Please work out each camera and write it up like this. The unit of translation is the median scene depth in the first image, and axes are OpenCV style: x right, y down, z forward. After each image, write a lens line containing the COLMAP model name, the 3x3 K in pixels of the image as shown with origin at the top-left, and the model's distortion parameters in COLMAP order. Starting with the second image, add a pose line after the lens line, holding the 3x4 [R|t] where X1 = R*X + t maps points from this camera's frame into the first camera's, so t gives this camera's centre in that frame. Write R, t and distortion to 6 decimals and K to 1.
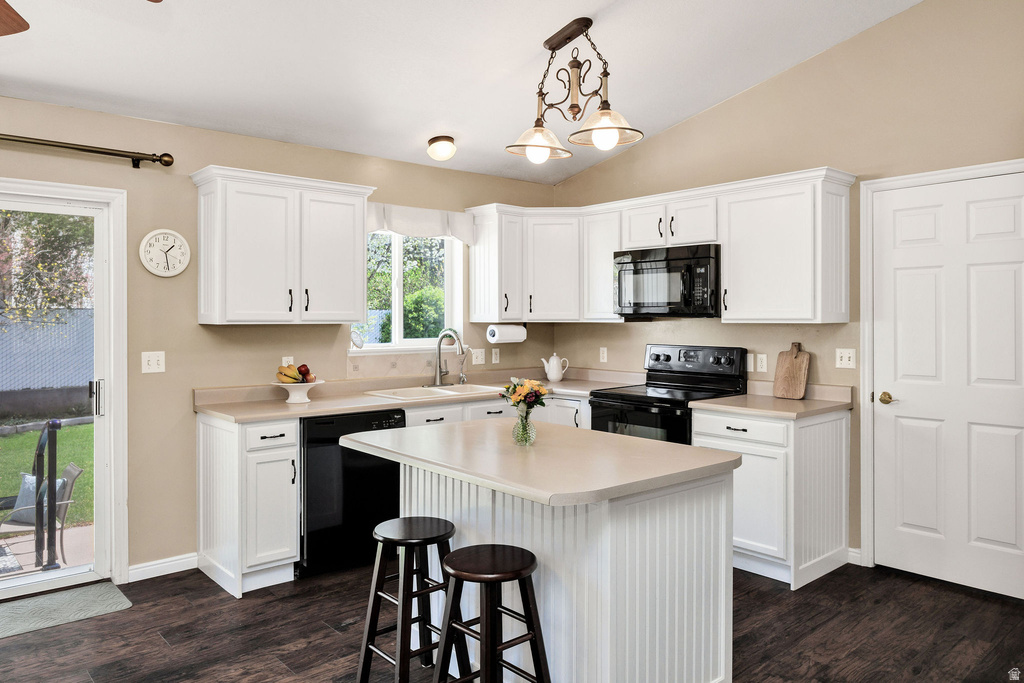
lens RADIAL K [[725.9, 0, 531.3], [0, 725.9, 322.4], [0, 0, 1]] dist [-0.000613, 0.000185]
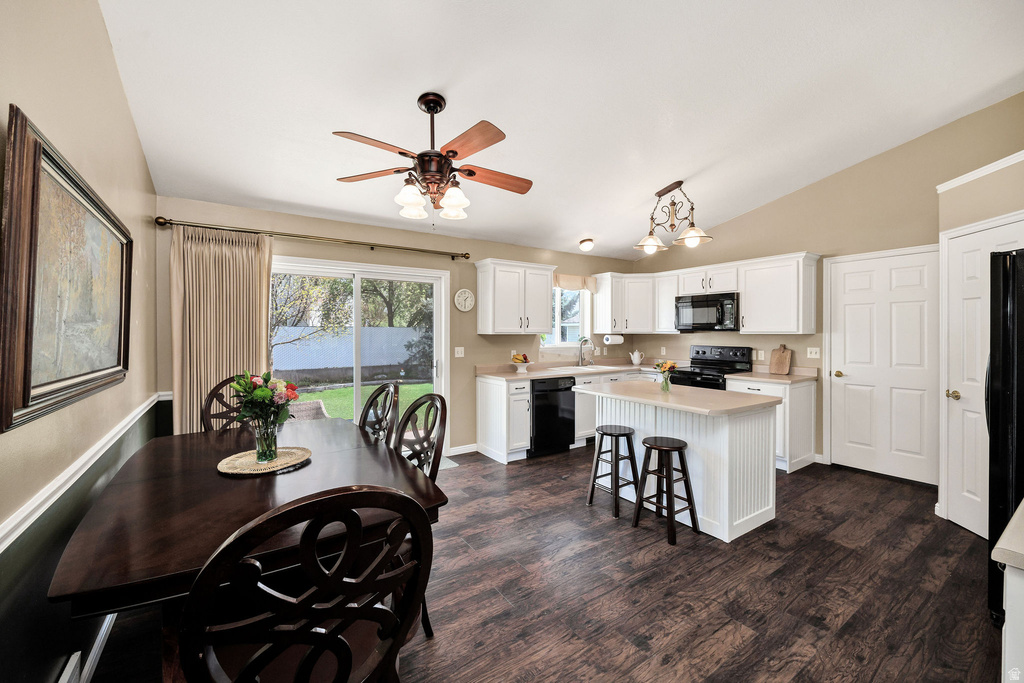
lens RADIAL K [[414.9, 0, 513.8], [0, 414.9, 336.3], [0, 0, 1]] dist [-0.000941, 0.000466]
pose [[0.991198, 0.001485, -0.132377, -0.197041], [-0.000723, 0.999983, 0.005809, 0.001157], [0.132383, -0.005662, 0.991182, -0.165966]]
